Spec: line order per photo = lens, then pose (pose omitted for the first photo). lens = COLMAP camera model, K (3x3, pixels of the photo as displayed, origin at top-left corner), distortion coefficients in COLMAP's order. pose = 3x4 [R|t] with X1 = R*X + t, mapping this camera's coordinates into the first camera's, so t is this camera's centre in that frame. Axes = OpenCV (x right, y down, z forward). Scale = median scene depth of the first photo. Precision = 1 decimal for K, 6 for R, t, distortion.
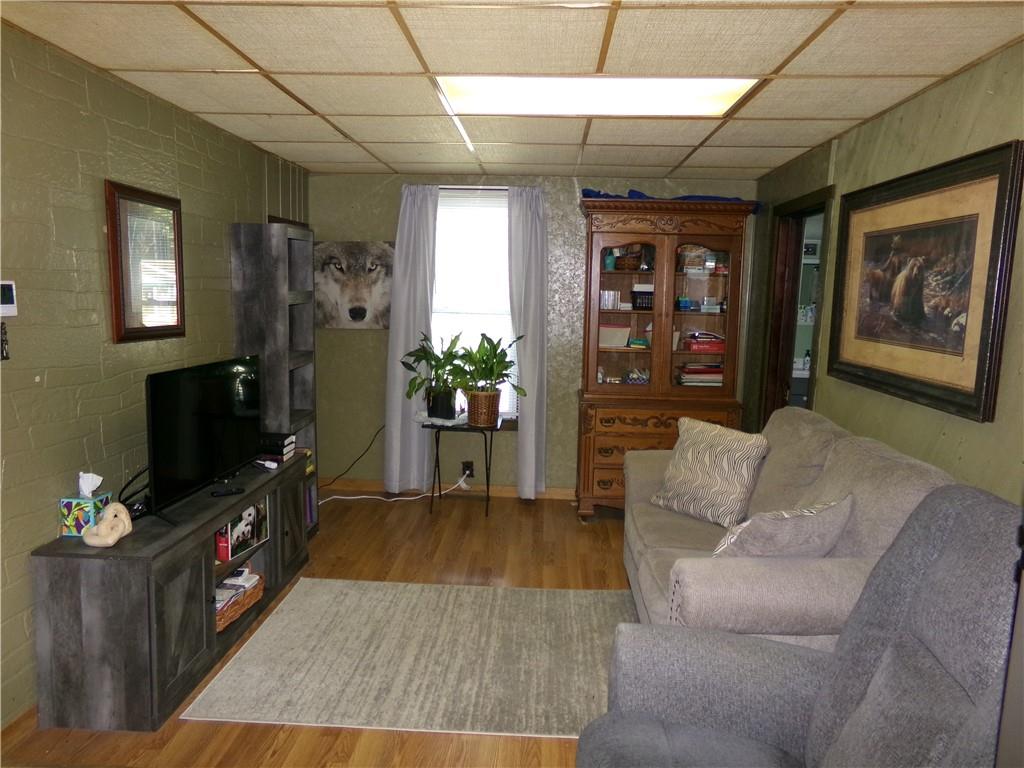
lens RADIAL K [[706.1, 0, 512.0], [0, 706.1, 384.0], [0, 0, 1]] dist [-0.098482, 0.159284]
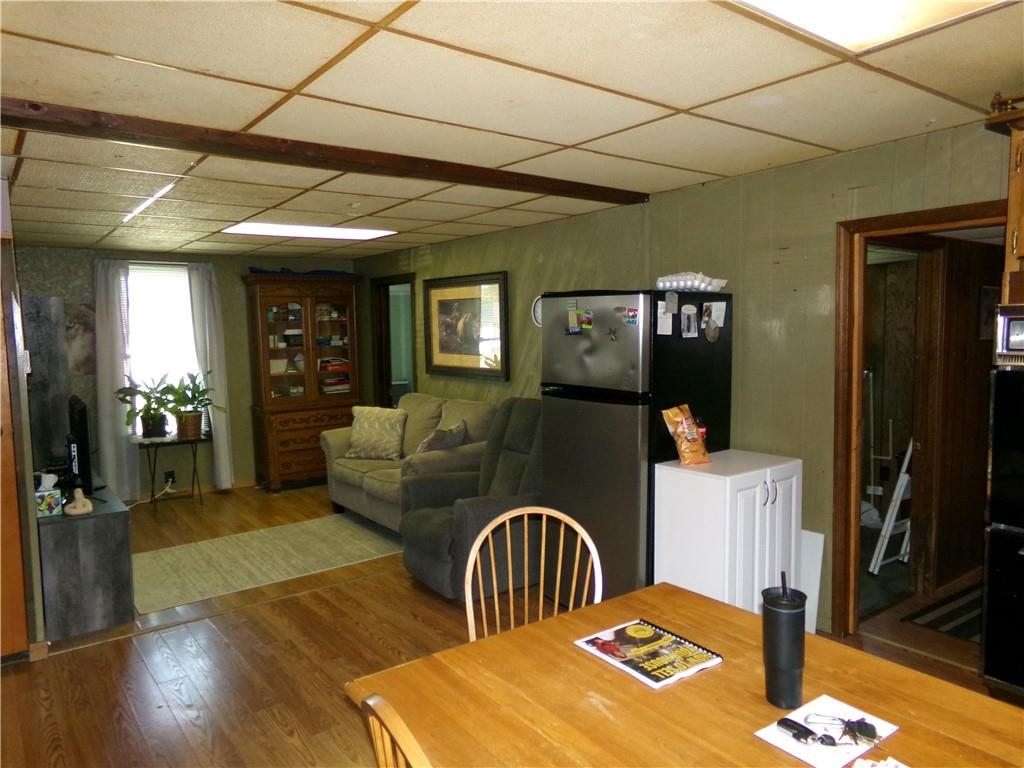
lens RADIAL K [[700.5, 0, 512.0], [0, 700.5, 384.0], [0, 0, 1]] dist [0.021013, 0.002468]
pose [[0.759694, -0.095093, 0.643290, -0.552170], [0.125225, 0.992128, -0.001226, 0.042603], [-0.638109, 0.081487, 0.765622, -0.555607]]
